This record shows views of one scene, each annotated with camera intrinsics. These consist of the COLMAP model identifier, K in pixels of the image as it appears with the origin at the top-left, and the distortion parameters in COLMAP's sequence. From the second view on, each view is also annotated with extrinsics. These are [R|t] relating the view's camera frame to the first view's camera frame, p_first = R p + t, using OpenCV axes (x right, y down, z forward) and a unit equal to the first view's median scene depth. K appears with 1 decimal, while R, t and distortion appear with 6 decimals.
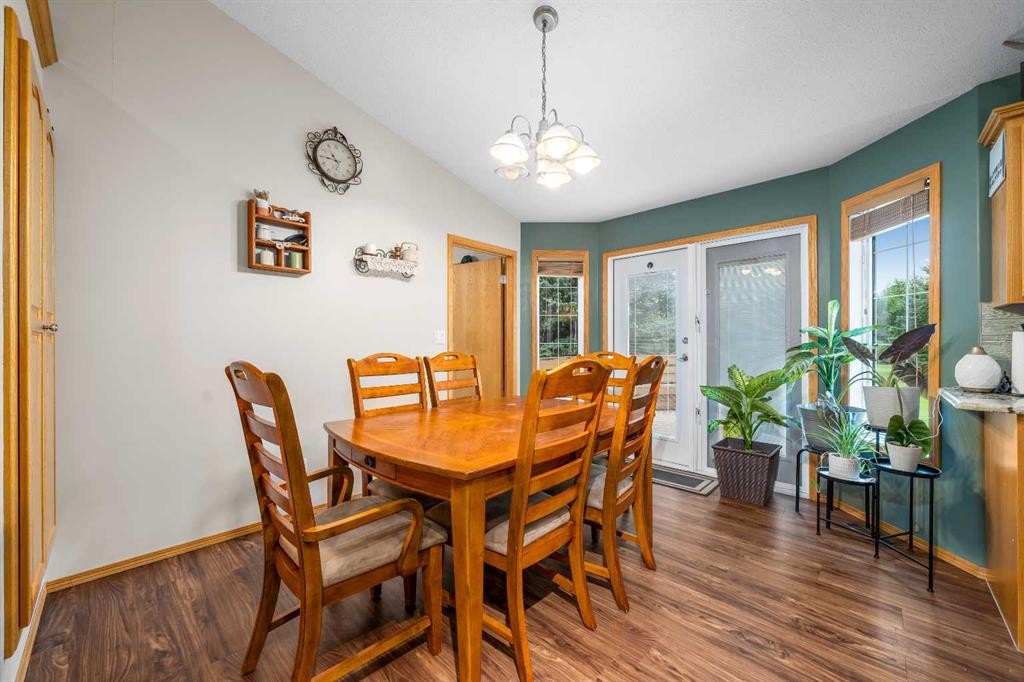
lens RADIAL K [[385.1, 0, 509.8], [0, 385.1, 340.8], [0, 0, 1]] dist [-0.002384, -0.000189]
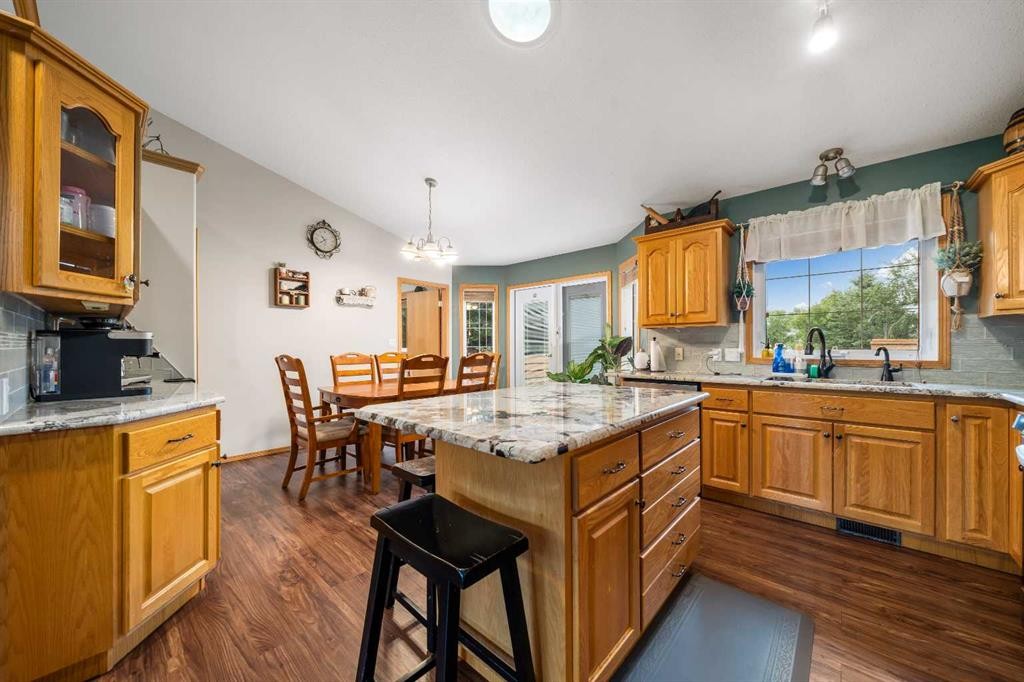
lens RADIAL K [[372.7, 0, 513.5], [0, 372.7, 345.7], [0, 0, 1]] dist [0.001455, -0.000067]
pose [[0.999610, -0.002195, 0.027829, 0.364976], [0.002037, 0.999982, 0.005706, -0.007954], [-0.027841, -0.005647, 0.999596, -0.731461]]
